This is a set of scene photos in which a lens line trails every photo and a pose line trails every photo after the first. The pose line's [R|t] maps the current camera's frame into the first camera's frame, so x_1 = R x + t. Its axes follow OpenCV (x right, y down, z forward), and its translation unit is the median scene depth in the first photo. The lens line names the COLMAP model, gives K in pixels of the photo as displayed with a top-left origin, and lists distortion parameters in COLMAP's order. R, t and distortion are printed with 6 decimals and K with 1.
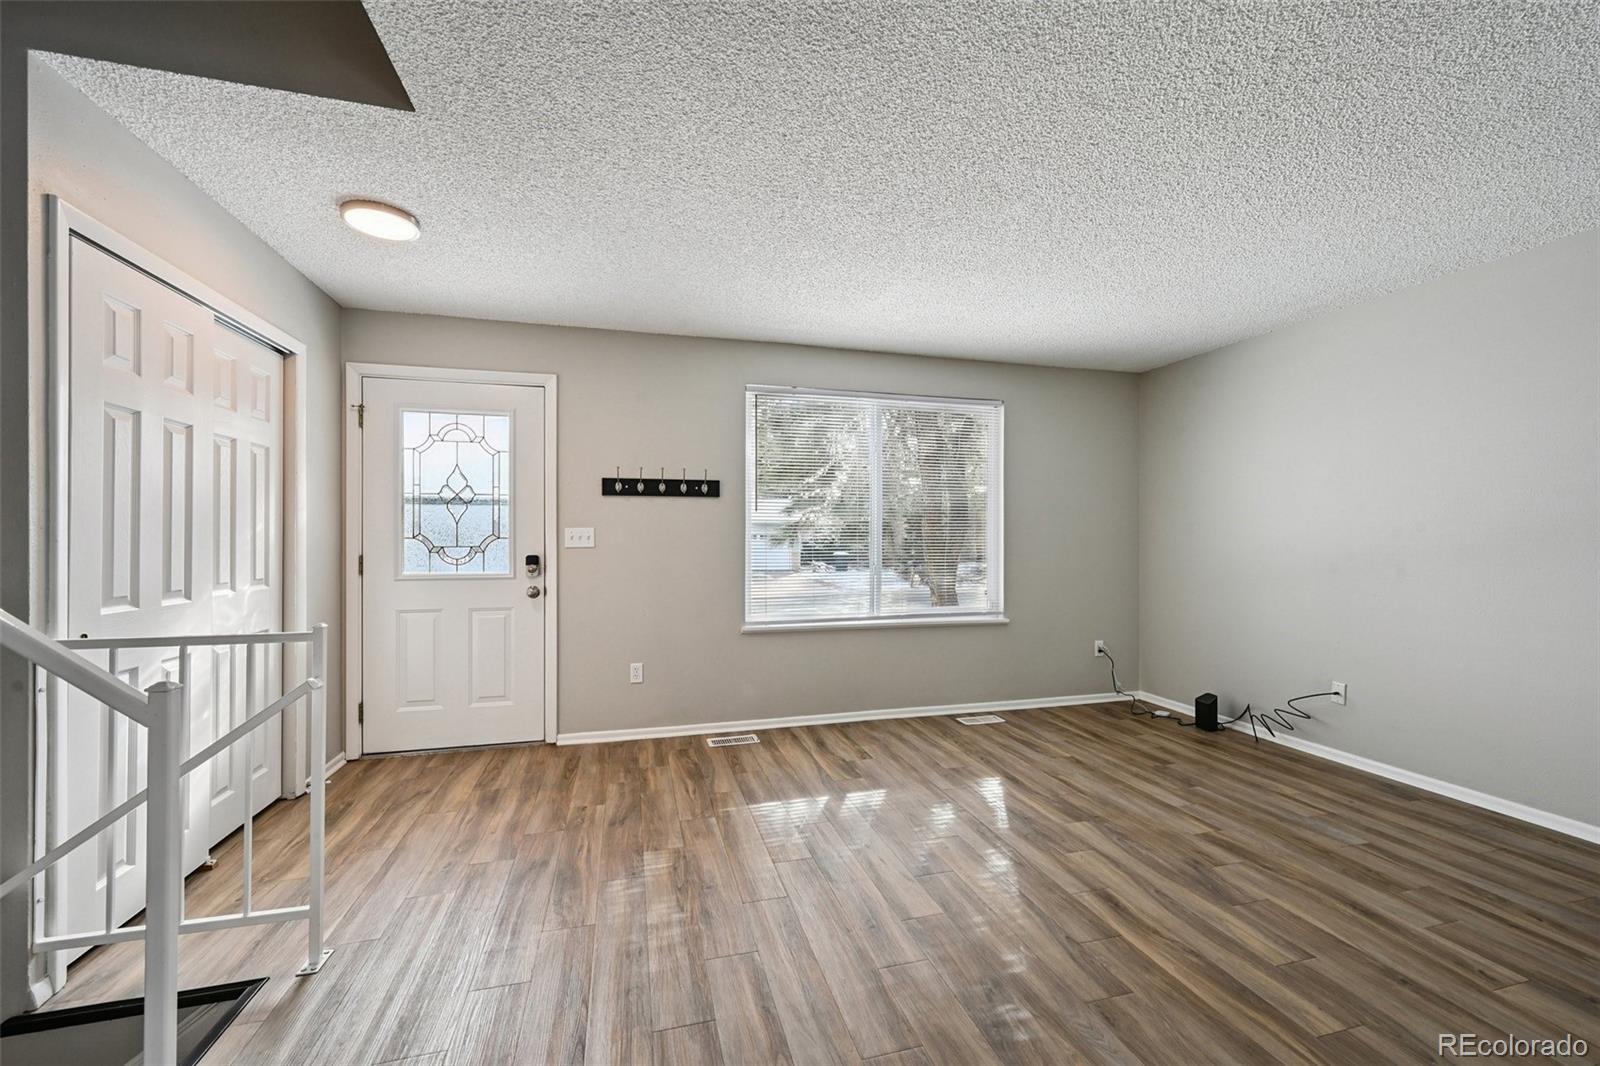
lens RADIAL K [[631.2, 0, 797.3], [0, 631.2, 534.3], [0, 0, 1]] dist [-0.000404, 0.000322]
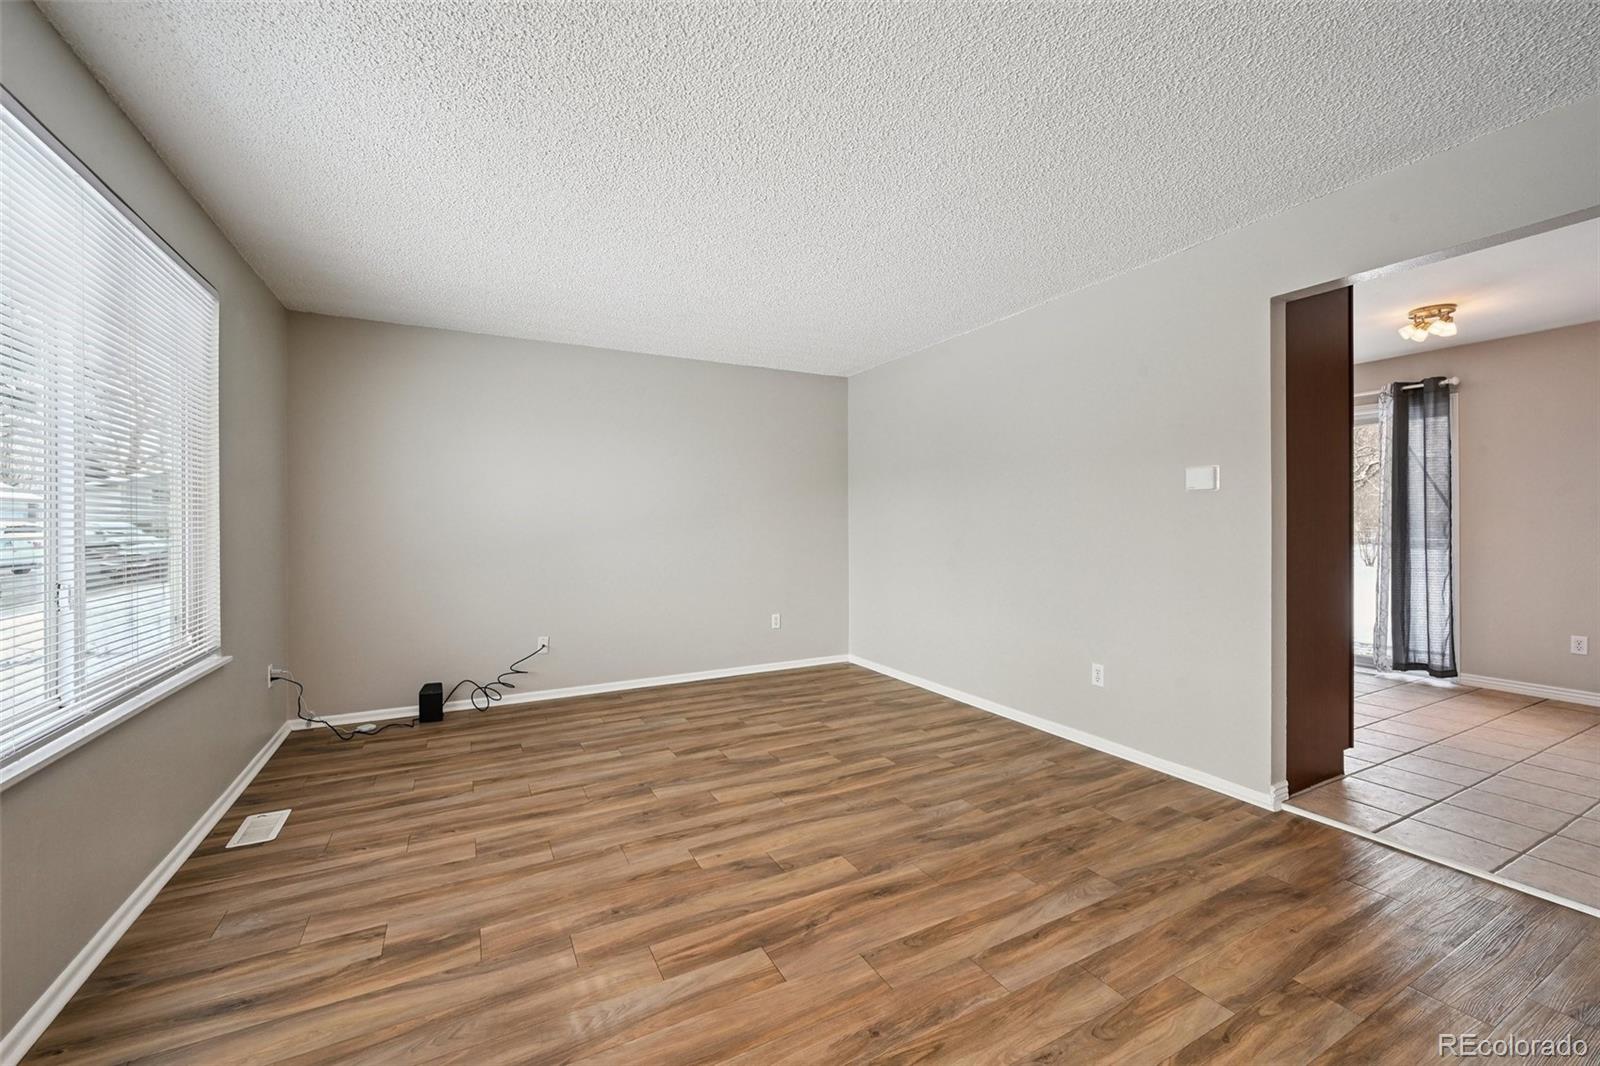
lens RADIAL K [[631.2, 0, 797.3], [0, 631.2, 534.3], [0, 0, 1]] dist [-0.000404, 0.000322]
pose [[-0.217860, -0.012835, 0.975896, -0.476180], [-0.002321, 0.999918, 0.012633, 0.009930], [-0.975977, 0.000487, -0.217871, 0.757527]]
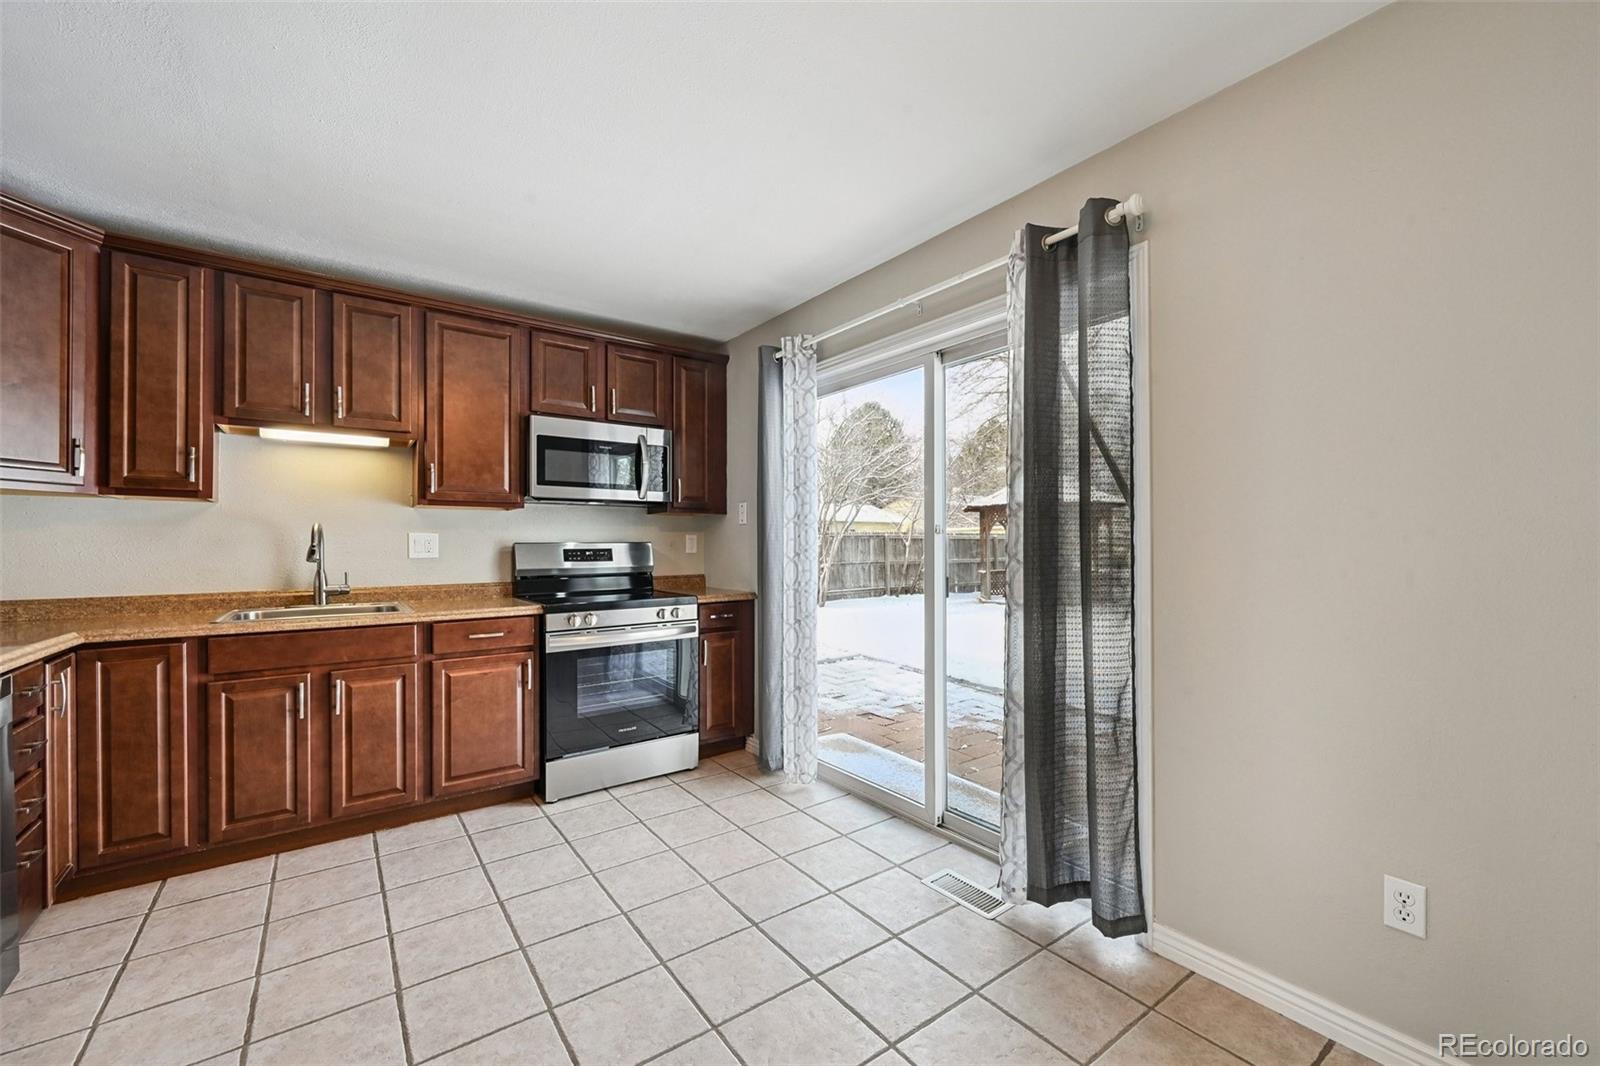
lens RADIAL K [[646.6, 0, 805.5], [0, 646.6, 540.7], [0, 0, 1]] dist [-0.000192, 0.000086]
pose [[-0.366860, 0.006919, 0.930250, 0.074834], [-0.002864, 0.999959, -0.008566, -0.002564], [-0.930272, -0.005807, -0.366825, -0.348695]]
